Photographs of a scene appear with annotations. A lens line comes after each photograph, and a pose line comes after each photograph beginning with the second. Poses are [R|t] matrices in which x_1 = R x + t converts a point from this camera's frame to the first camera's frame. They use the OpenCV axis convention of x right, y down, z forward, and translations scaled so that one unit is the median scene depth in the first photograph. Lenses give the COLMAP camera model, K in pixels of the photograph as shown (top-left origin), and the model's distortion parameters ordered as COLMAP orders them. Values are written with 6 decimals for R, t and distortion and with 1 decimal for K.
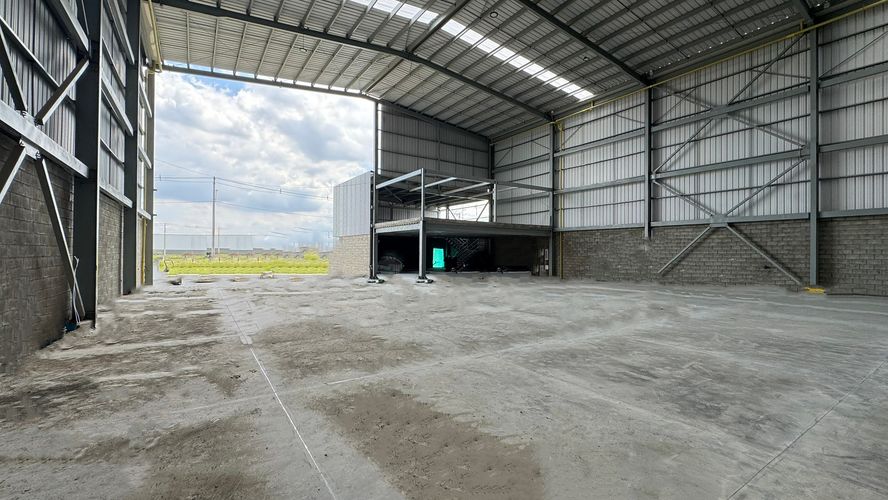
lens RADIAL K [[396.2, 0, 439.3], [0, 396.2, 250.8], [0, 0, 1]] dist [0.049485, -0.001533]
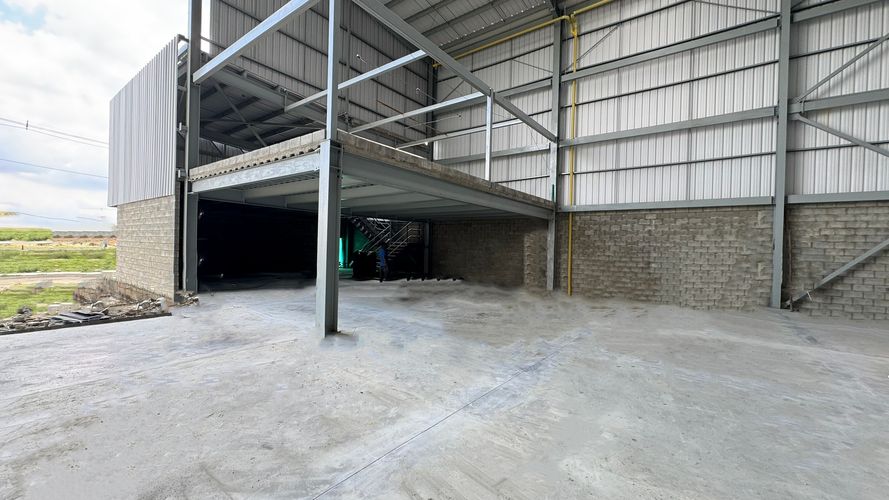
lens RADIAL K [[354.1, 0, 442.3], [0, 354.1, 248.9], [0, 0, 1]] dist [0.003559, -0.000615]
pose [[0.941309, 0.012662, 0.337308, -0.044817], [-0.018319, 0.999740, 0.013592, 0.001258], [-0.337048, -0.018973, 0.941296, 0.602772]]
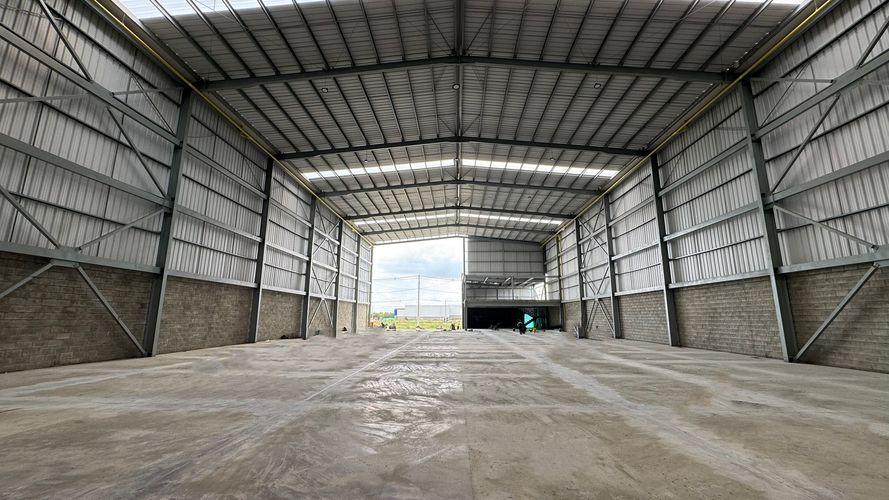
lens RADIAL K [[354.1, 0, 443.8], [0, 354.1, 250.2], [0, 0, 1]] dist [0.003559, -0.000615]
pose [[0.813751, -0.110067, -0.570697, 0.771077], [0.003943, 0.982928, -0.183949, 0.002018], [0.581201, 0.147438, 0.800292, -0.444585]]
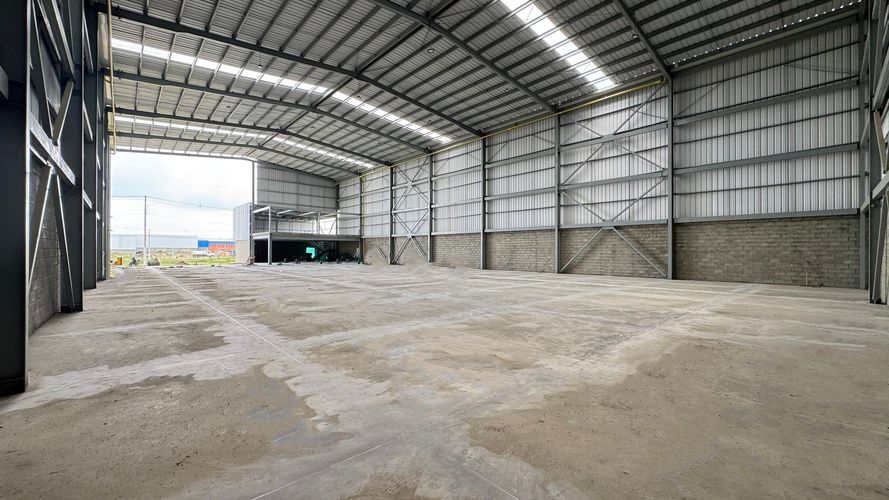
lens RADIAL K [[354.1, 0, 442.4], [0, 354.1, 247.7], [0, 0, 1]] dist [0.003559, -0.000615]
pose [[0.988709, -0.001848, 0.149834, 0.430294], [0.002121, 0.999996, -0.001666, -0.002966], [-0.149830, 0.001965, 0.988710, -0.642204]]
